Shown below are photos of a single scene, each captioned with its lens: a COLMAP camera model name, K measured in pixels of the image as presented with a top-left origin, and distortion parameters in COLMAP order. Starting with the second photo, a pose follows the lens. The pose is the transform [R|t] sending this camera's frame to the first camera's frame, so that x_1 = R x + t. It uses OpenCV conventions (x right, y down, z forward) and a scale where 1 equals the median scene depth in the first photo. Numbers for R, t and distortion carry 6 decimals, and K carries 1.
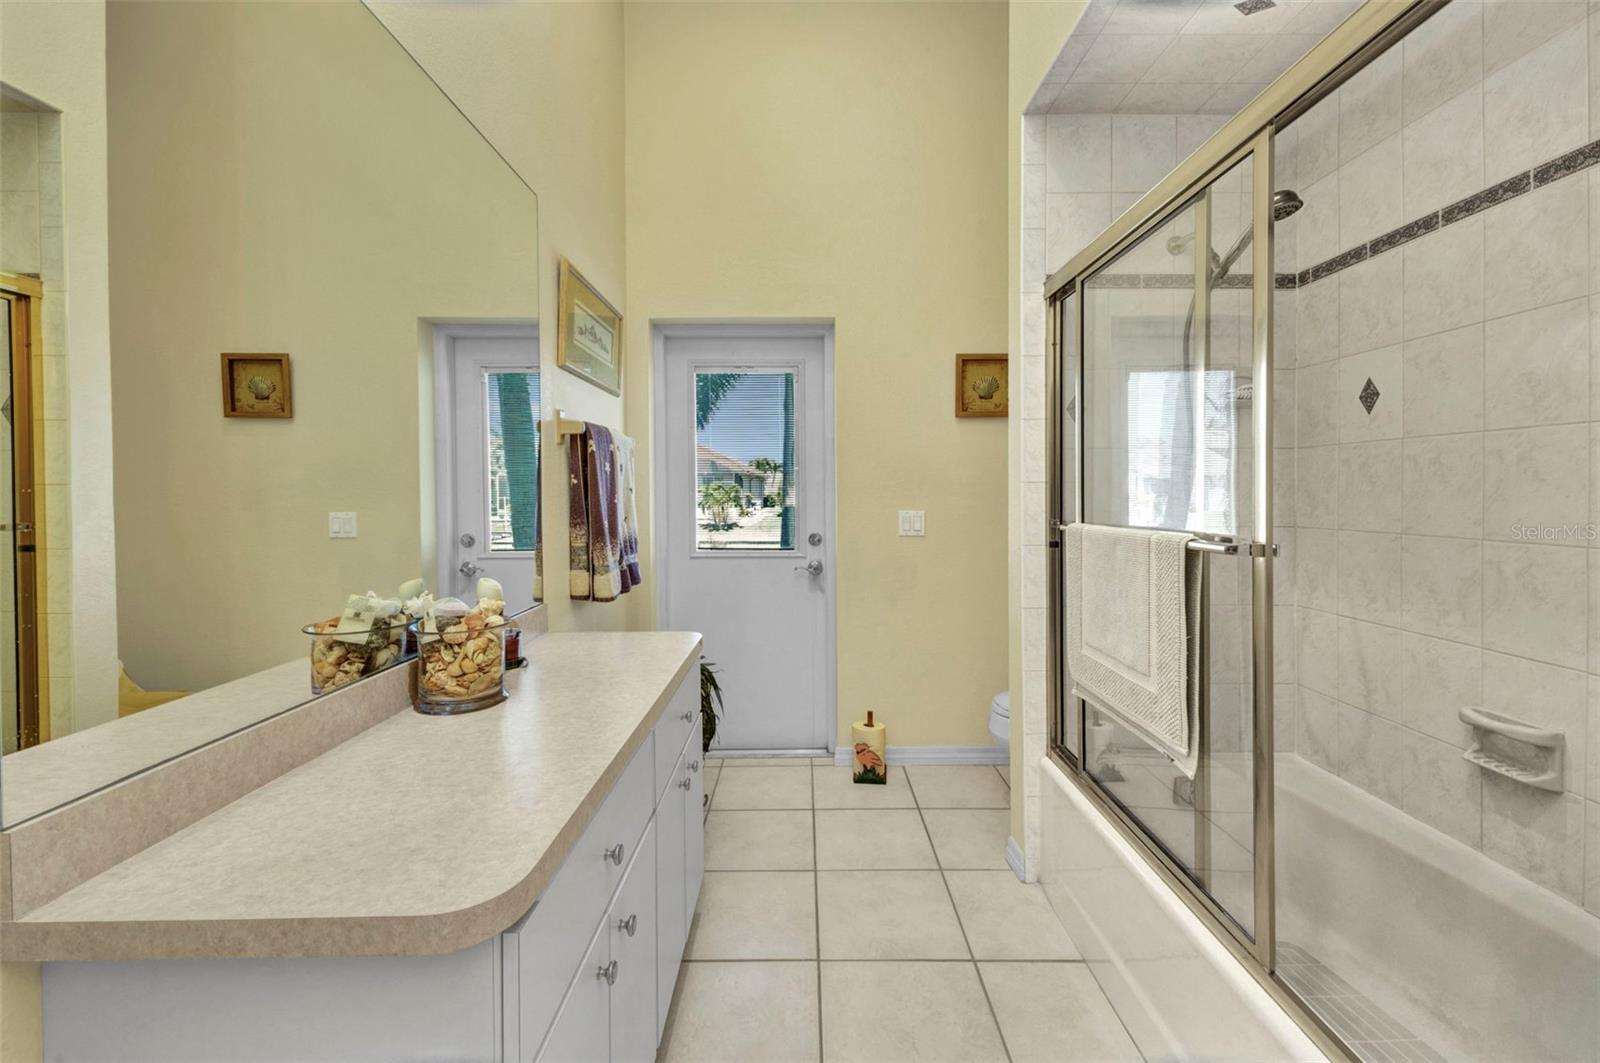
lens RADIAL K [[666.3, 0, 805.1], [0, 666.3, 495.9], [0, 0, 1]] dist [0.014273, 0.000407]
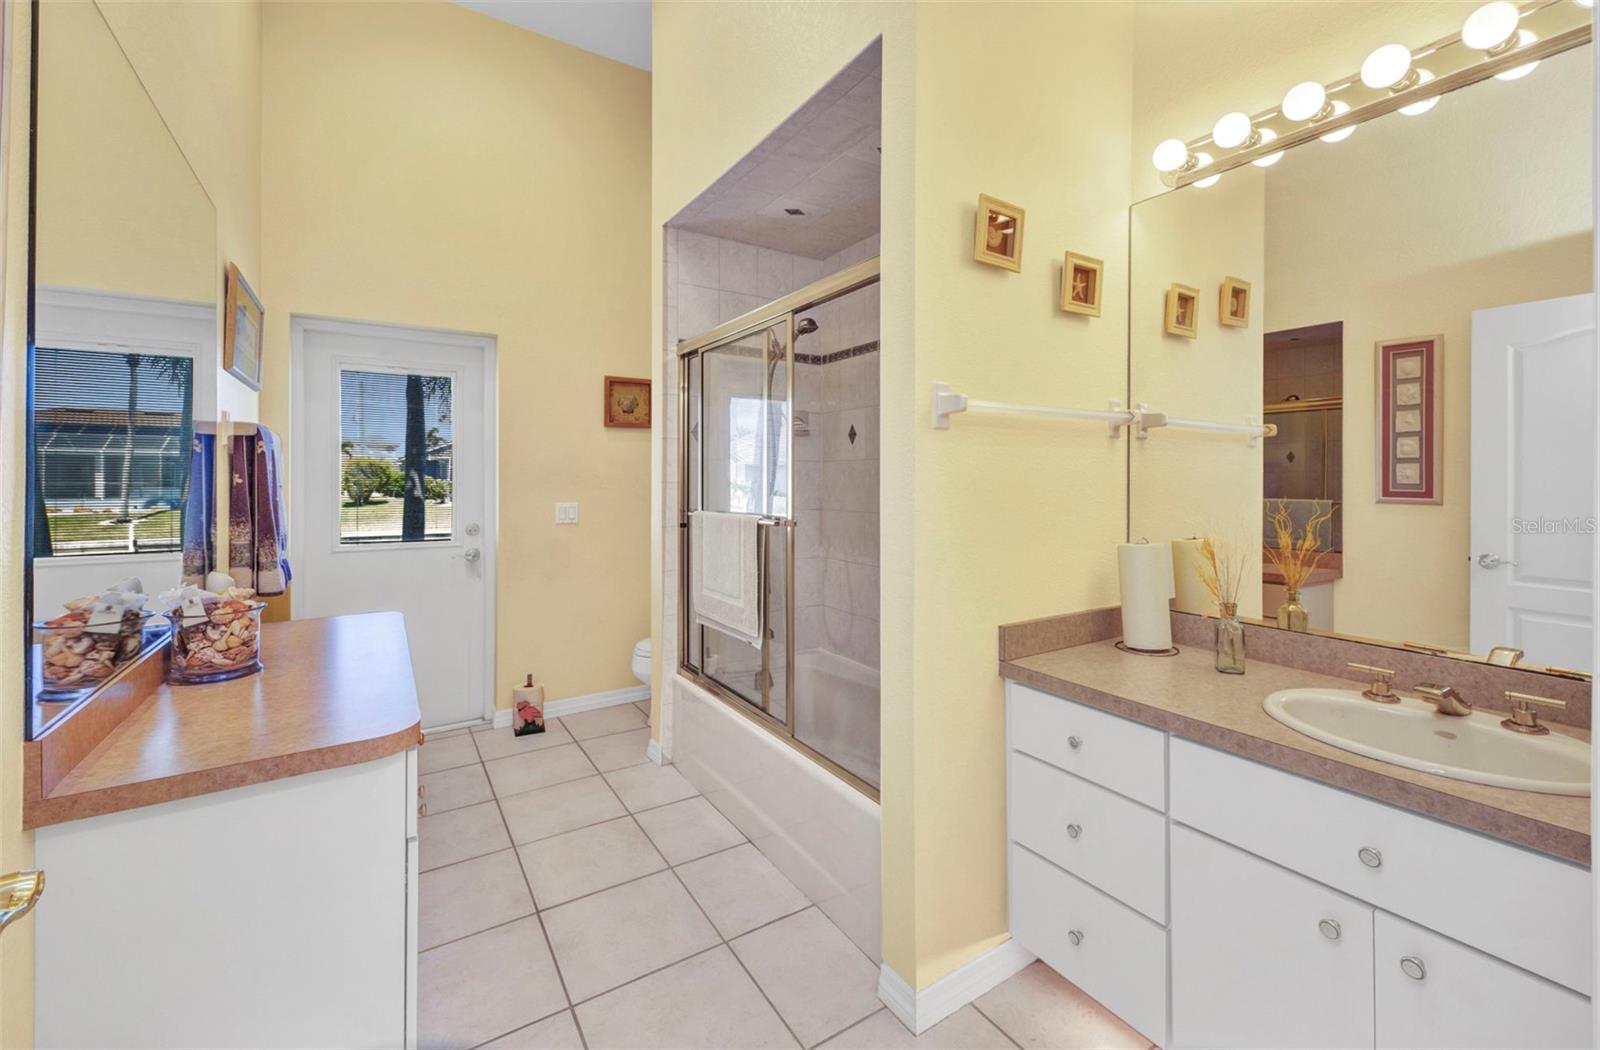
lens RADIAL K [[664.6, 0, 811.6], [0, 664.6, 474.5], [0, 0, 1]] dist [0.012249, -0.003783]
pose [[0.841349, 0.006076, 0.540458, -0.195692], [-0.000448, 0.999944, -0.010543, -0.025442], [-0.540492, 0.008628, 0.841305, -0.412662]]
